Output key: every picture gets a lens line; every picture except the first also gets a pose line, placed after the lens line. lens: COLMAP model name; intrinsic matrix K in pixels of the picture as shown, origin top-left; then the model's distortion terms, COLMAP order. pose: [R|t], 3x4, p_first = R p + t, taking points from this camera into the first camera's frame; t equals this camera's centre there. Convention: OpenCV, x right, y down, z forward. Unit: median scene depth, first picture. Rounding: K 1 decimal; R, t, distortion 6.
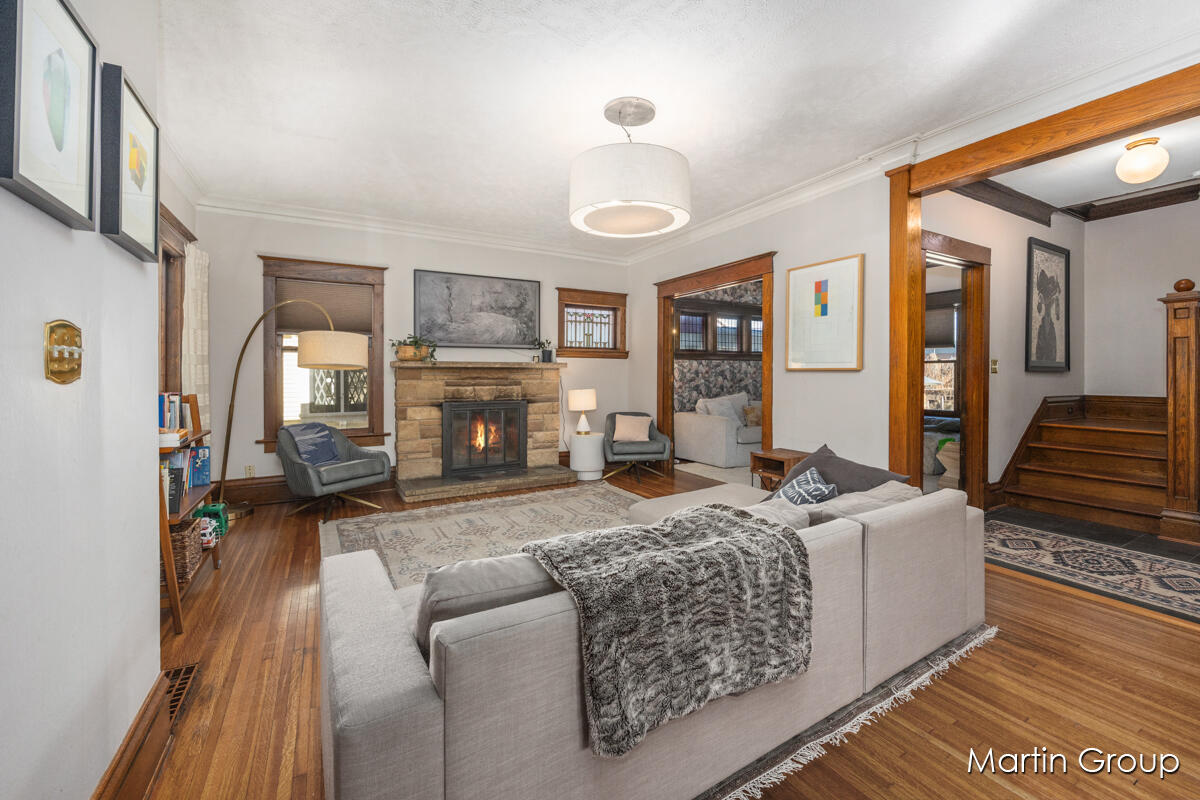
lens RADIAL K [[487.2, 0, 600.5], [0, 487.2, 375.9], [0, 0, 1]] dist [-0.001441, -0.000070]
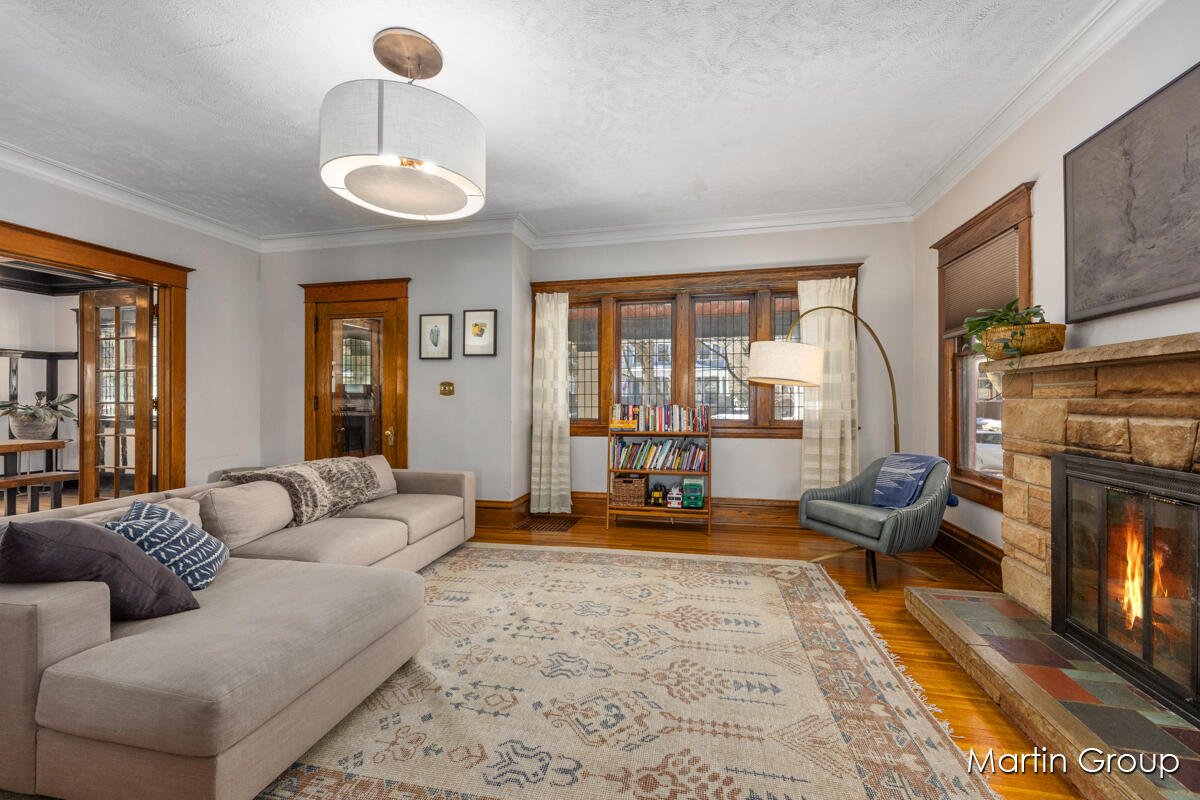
lens RADIAL K [[479.1, 0, 600.9], [0, 479.1, 397.8], [0, 0, 1]] dist [-0.001527, -0.000095]
pose [[-0.667720, -0.001594, -0.744411, 0.221109], [-0.000319, 0.999998, -0.001855, 0.008123], [0.744412, -0.001001, -0.667720, 0.903314]]
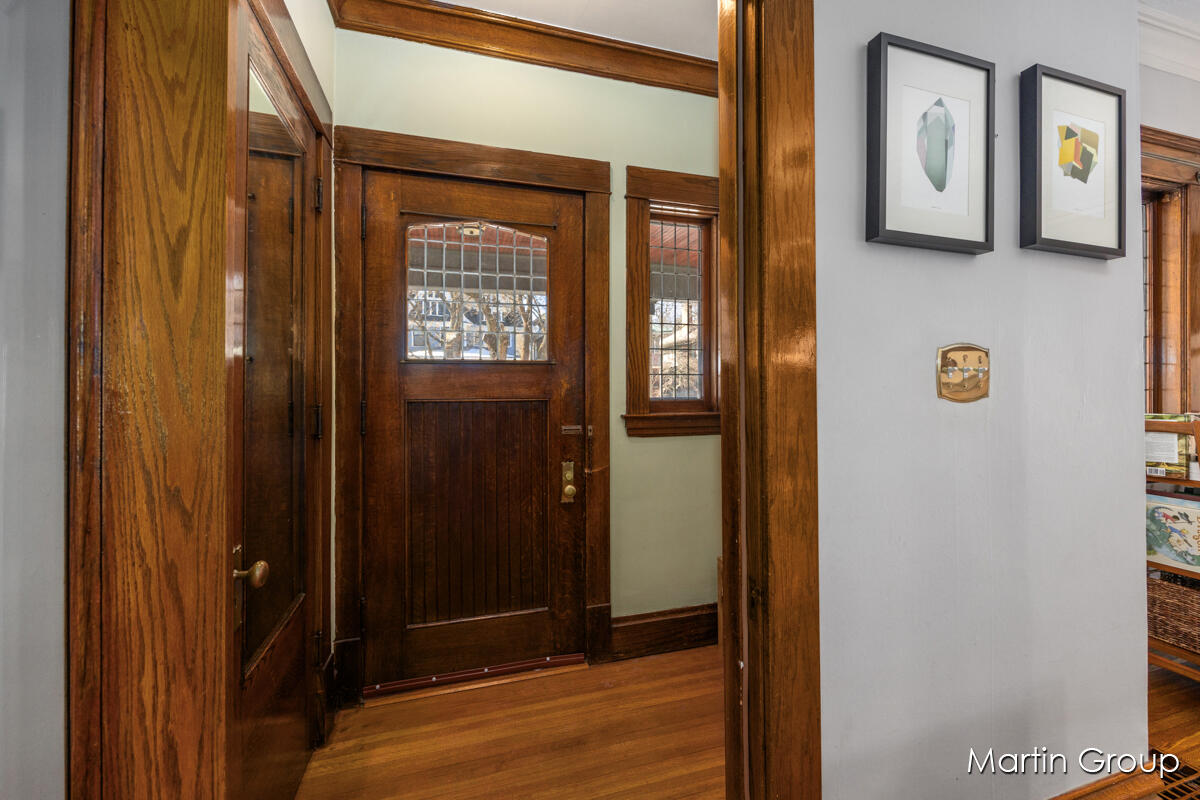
lens RADIAL K [[479.1, 0, 600.9], [0, 479.1, 397.8], [0, 0, 1]] dist [-0.001527, -0.000095]
pose [[-0.224711, 0.005080, -0.974412, 0.022134], [-0.000062, 0.999986, 0.005227, 0.000754], [0.974425, 0.001235, -0.224708, 0.083173]]
